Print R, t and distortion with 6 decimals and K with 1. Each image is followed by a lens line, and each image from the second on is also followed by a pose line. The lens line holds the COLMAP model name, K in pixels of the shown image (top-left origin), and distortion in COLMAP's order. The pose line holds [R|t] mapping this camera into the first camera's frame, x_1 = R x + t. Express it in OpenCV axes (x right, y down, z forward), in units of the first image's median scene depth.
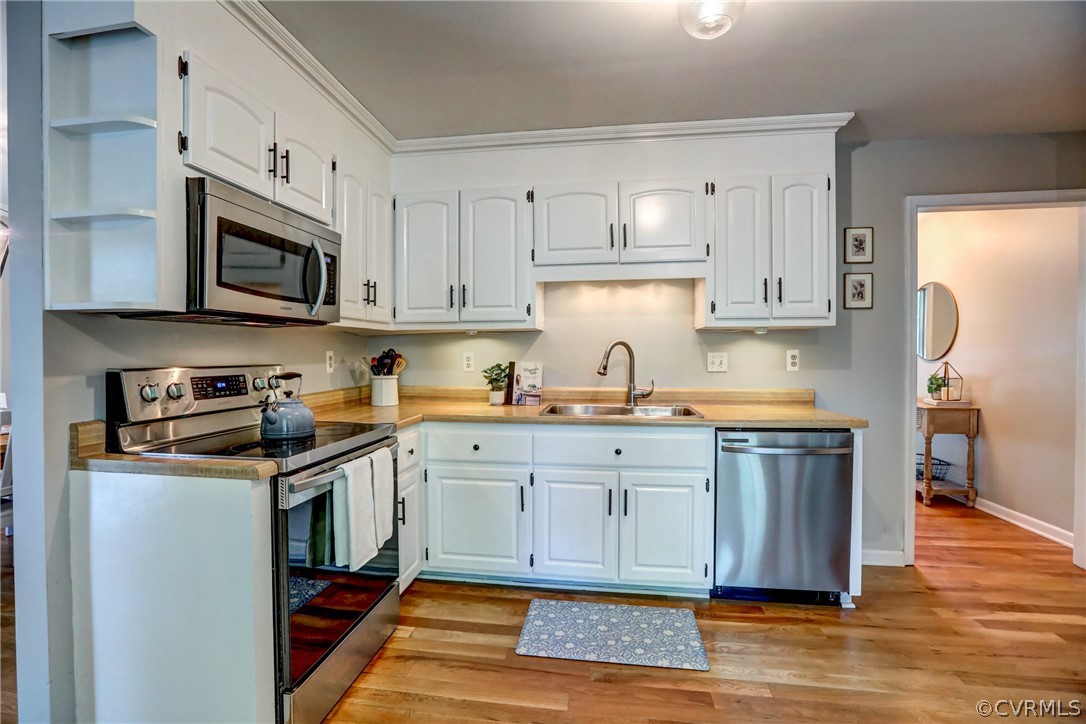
lens RADIAL K [[491.0, 0, 538.0], [0, 491.0, 360.9], [0, 0, 1]] dist [-0.061123, 0.025705]
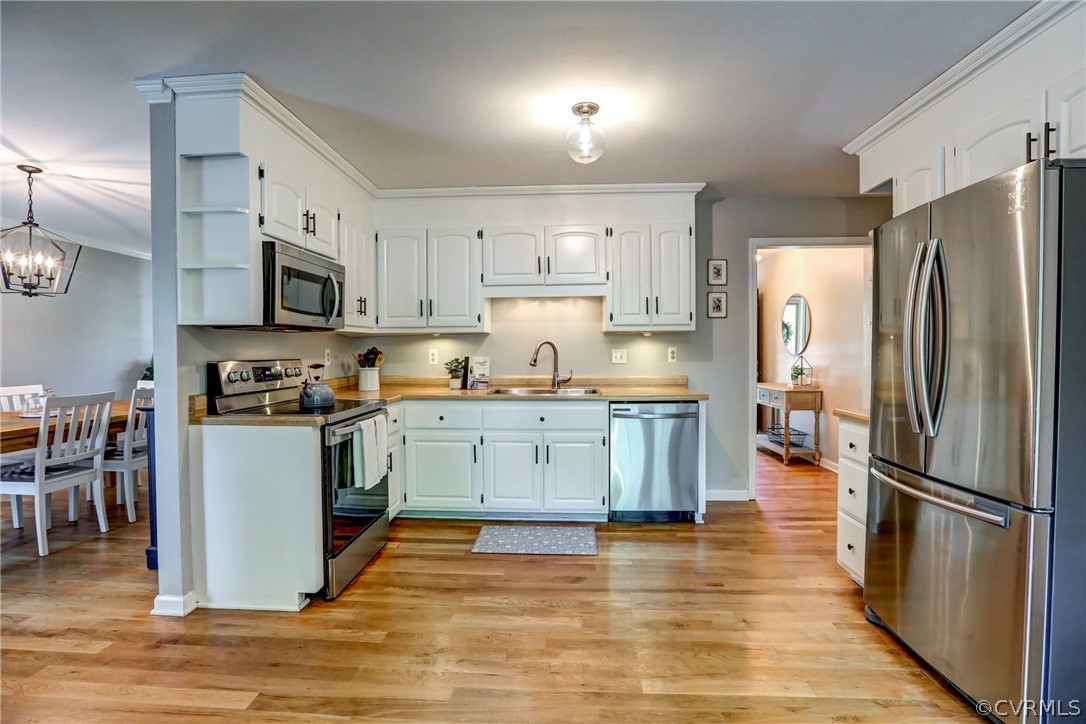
lens RADIAL K [[491.0, 0, 538.0], [0, 491.0, 360.9], [0, 0, 1]] dist [-0.061123, 0.025705]
pose [[0.995546, -0.004818, 0.094157, 0.016505], [0.004155, 0.999965, 0.007237, 0.005211], [-0.094189, -0.006813, 0.995531, -0.413905]]
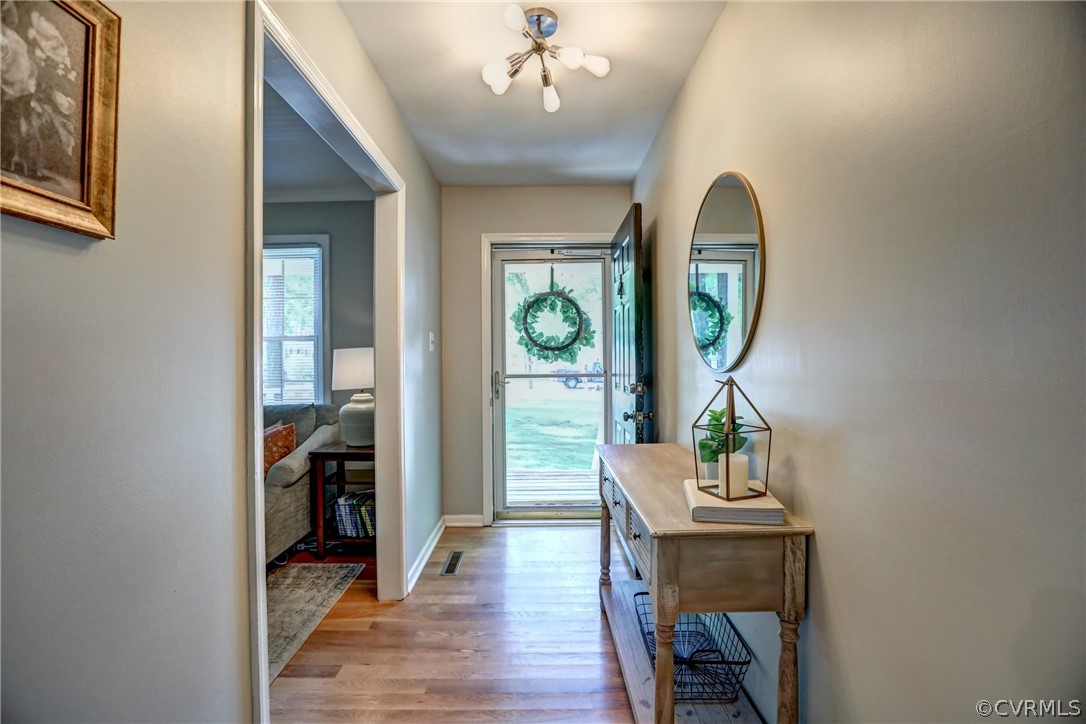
lens RADIAL K [[491.0, 0, 538.0], [0, 491.0, 360.9], [0, 0, 1]] dist [-0.061123, 0.025705]
pose [[0.988165, -0.005496, 0.153297, 1.082483], [0.006964, 0.999935, -0.009041, -0.012657], [-0.153237, 0.010002, 0.988139, 1.098245]]
